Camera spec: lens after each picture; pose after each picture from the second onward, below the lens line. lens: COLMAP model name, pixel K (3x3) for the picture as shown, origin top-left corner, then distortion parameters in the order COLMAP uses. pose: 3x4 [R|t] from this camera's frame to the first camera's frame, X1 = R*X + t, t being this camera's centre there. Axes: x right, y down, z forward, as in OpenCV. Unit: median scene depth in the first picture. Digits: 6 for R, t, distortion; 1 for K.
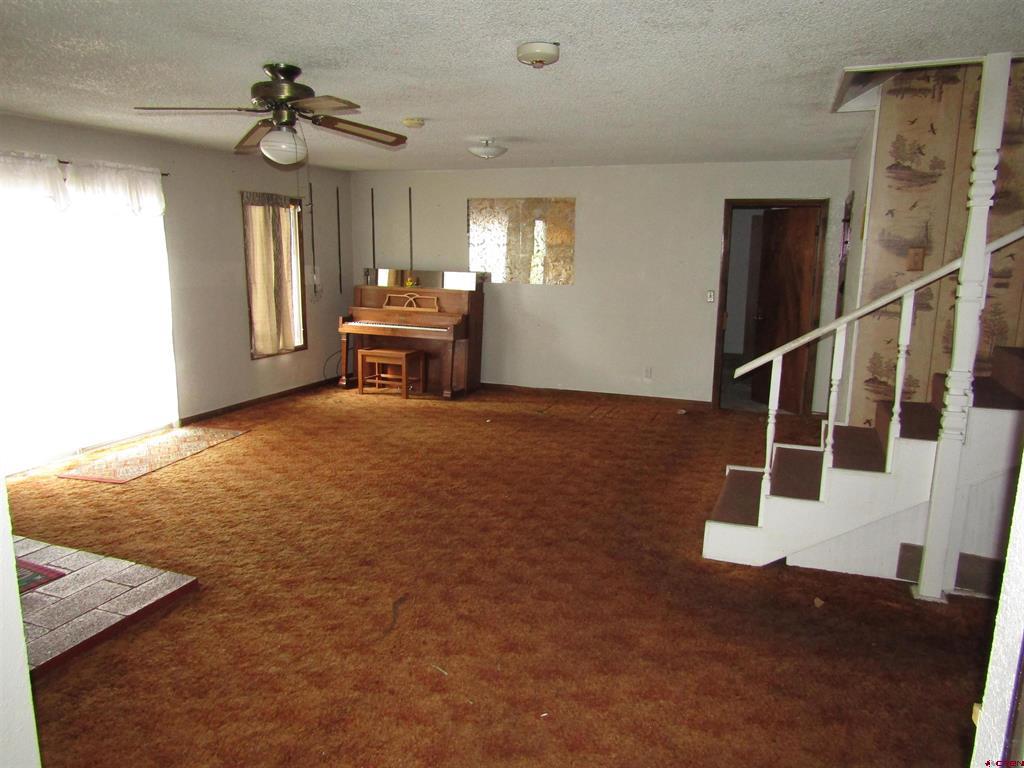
lens RADIAL K [[730.0, 0, 514.3], [0, 730.0, 385.1], [0, 0, 1]] dist [-0.007886, -0.002219]
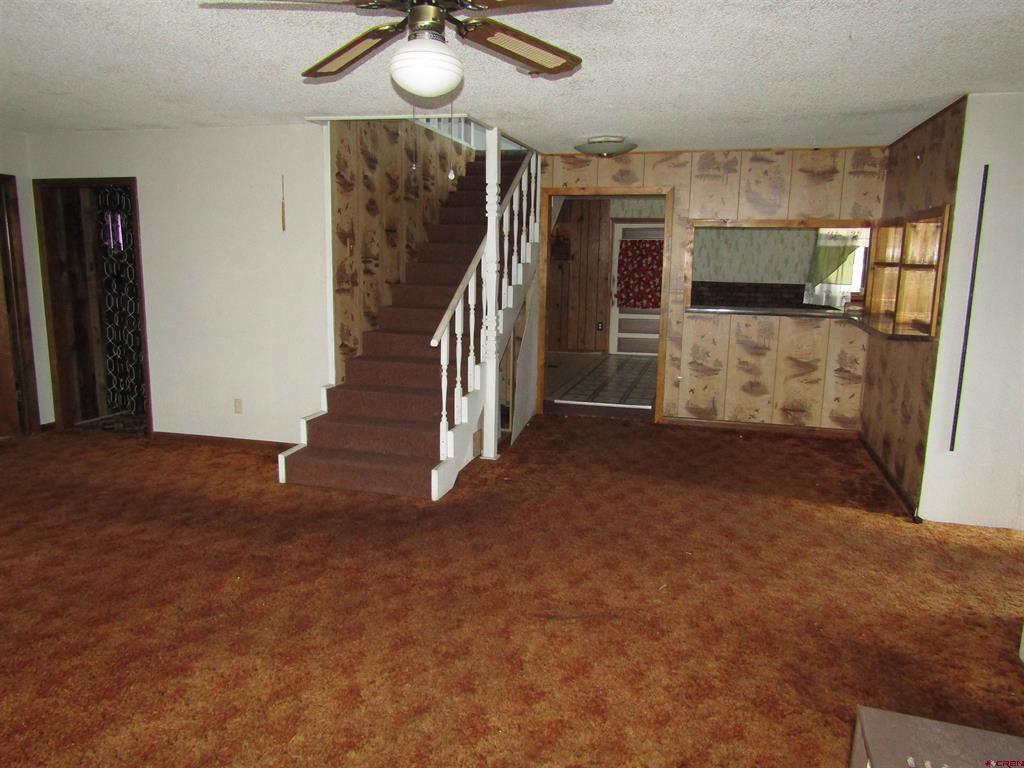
lens RADIAL K [[730.0, 0, 512.6], [0, 730.0, 385.9], [0, 0, 1]] dist [-0.007886, -0.002219]
pose [[-0.106232, -0.187118, 0.976576, -0.798241], [0.165927, 0.965027, 0.202955, -0.149404], [-0.980399, 0.183601, -0.071469, 0.839958]]
